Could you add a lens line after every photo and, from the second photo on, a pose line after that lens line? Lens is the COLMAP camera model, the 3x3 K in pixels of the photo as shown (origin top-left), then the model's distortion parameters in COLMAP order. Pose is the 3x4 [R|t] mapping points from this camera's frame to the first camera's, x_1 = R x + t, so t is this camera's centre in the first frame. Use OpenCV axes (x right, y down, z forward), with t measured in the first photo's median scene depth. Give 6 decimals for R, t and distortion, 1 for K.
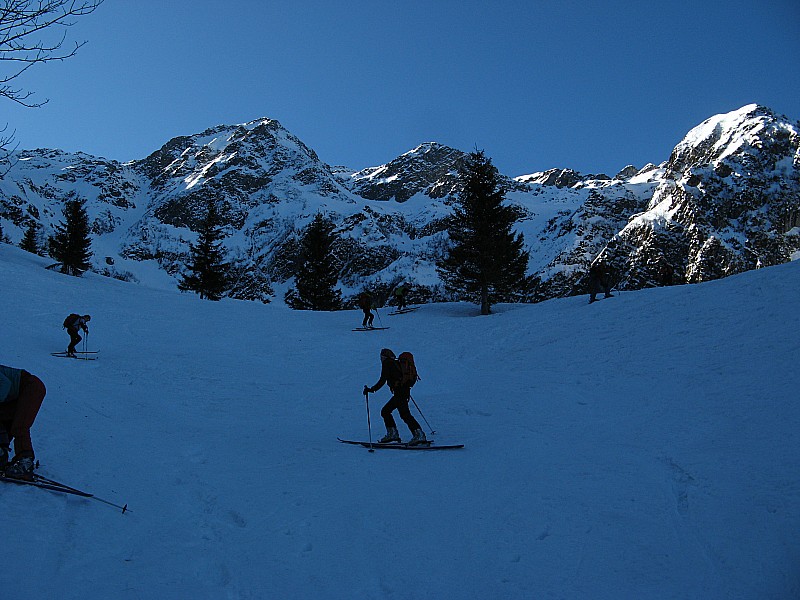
lens RADIAL K [[815.2, 0, 400.0], [0, 815.2, 300.0], [0, 0, 1]] dist [-0.201779, 0.263861]
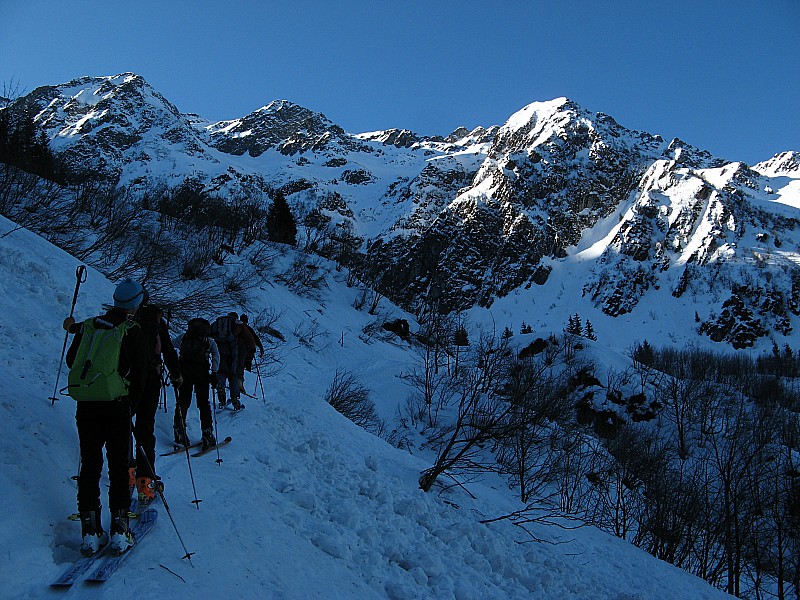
lens RADIAL K [[815.2, 0, 400.0], [0, 815.2, 300.0], [0, 0, 1]] dist [-0.201779, 0.263861]
pose [[0.978205, 0.013435, 0.207208, -0.042785], [-0.030353, 0.996437, 0.078690, -0.028904], [-0.205412, -0.083264, 0.975127, -0.159583]]
